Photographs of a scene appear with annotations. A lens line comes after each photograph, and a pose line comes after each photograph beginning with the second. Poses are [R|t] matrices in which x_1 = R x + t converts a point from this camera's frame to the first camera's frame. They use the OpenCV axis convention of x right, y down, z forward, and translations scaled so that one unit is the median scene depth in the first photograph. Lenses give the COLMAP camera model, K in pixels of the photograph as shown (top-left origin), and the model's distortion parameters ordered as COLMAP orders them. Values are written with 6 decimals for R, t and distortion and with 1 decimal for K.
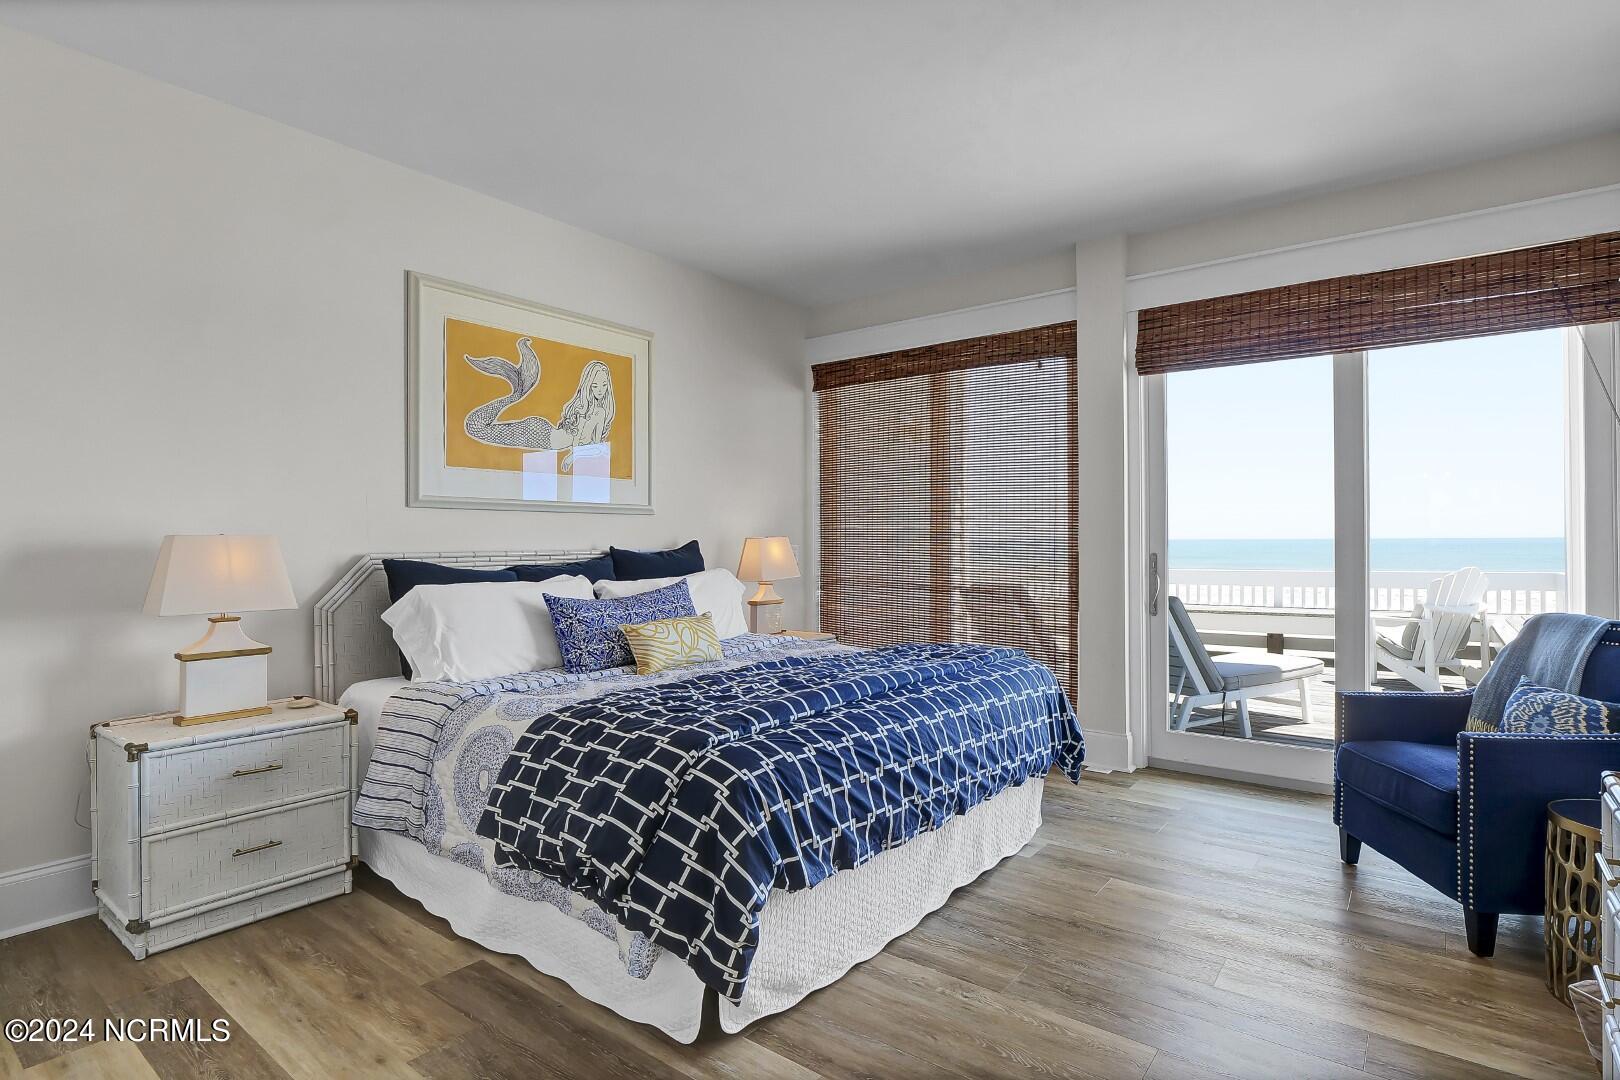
lens RADIAL K [[801.5, 0, 813.0], [0, 801.5, 541.3], [0, 0, 1]] dist [-0.016332, -0.000697]
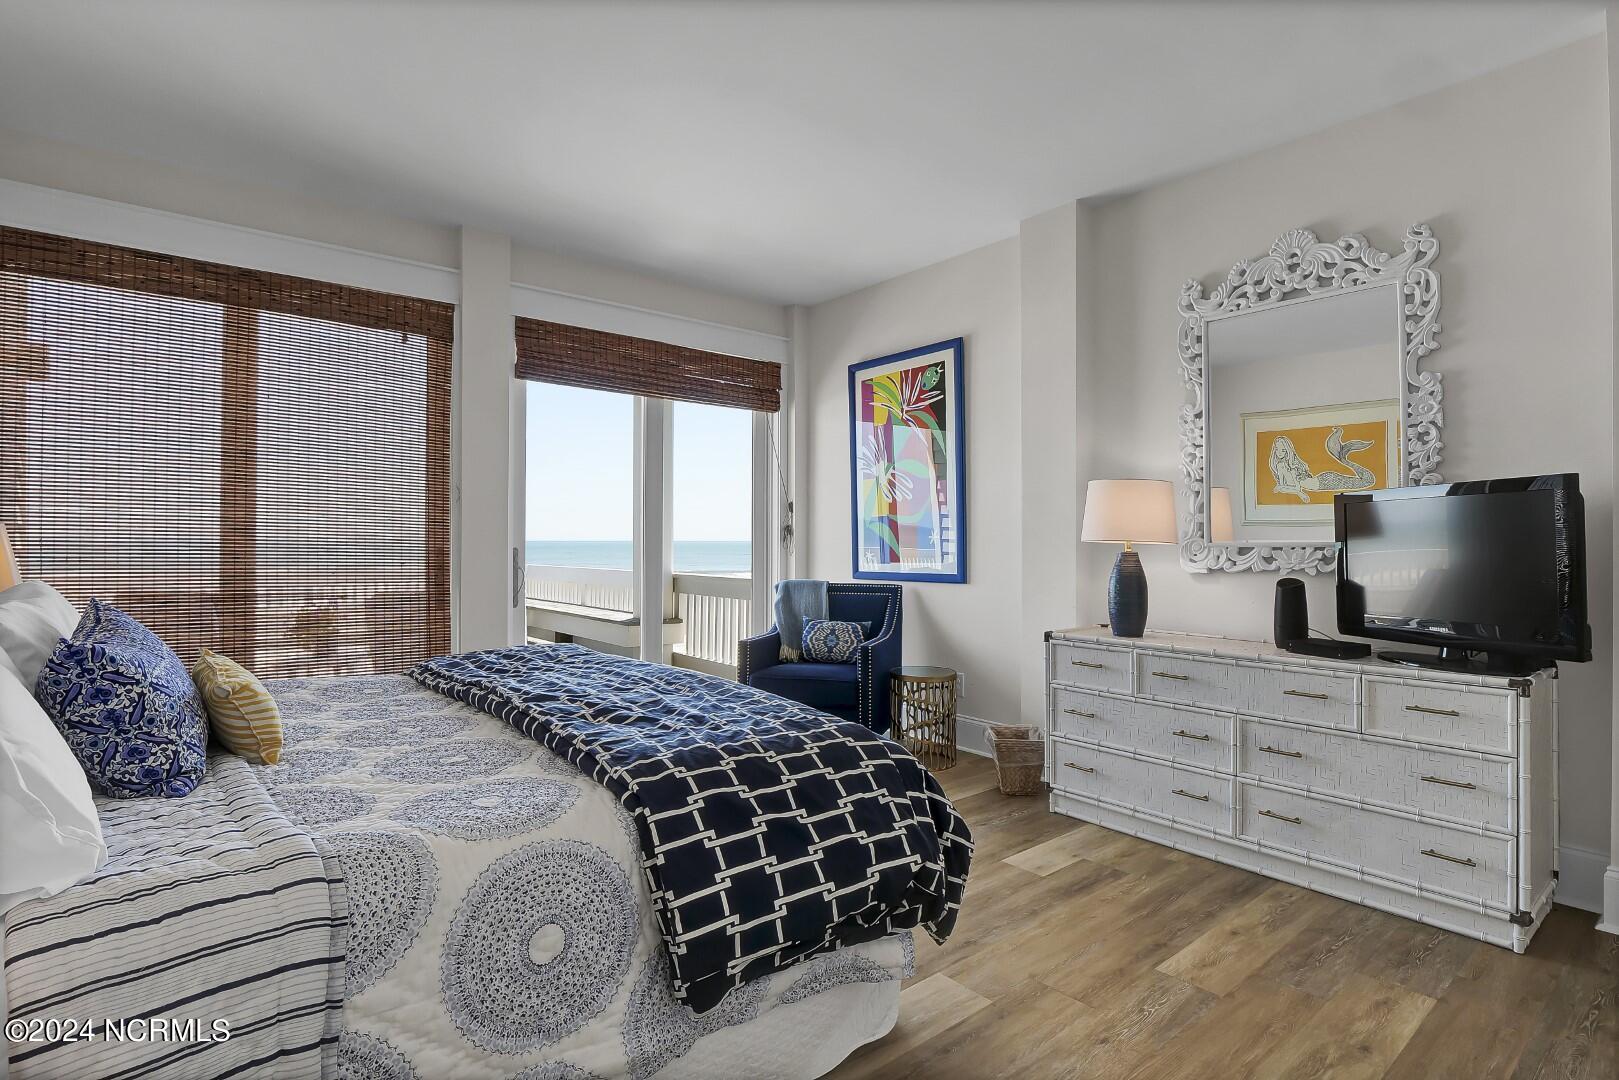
lens RADIAL K [[801.0, 0, 811.7], [0, 801.0, 531.6], [0, 0, 1]] dist [-0.016332, -0.000697]
pose [[0.224525, 0.012308, 0.974391, -0.823920], [-0.006741, 0.999916, -0.011077, 0.005476], [-0.974445, -0.004081, 0.224589, 0.601653]]
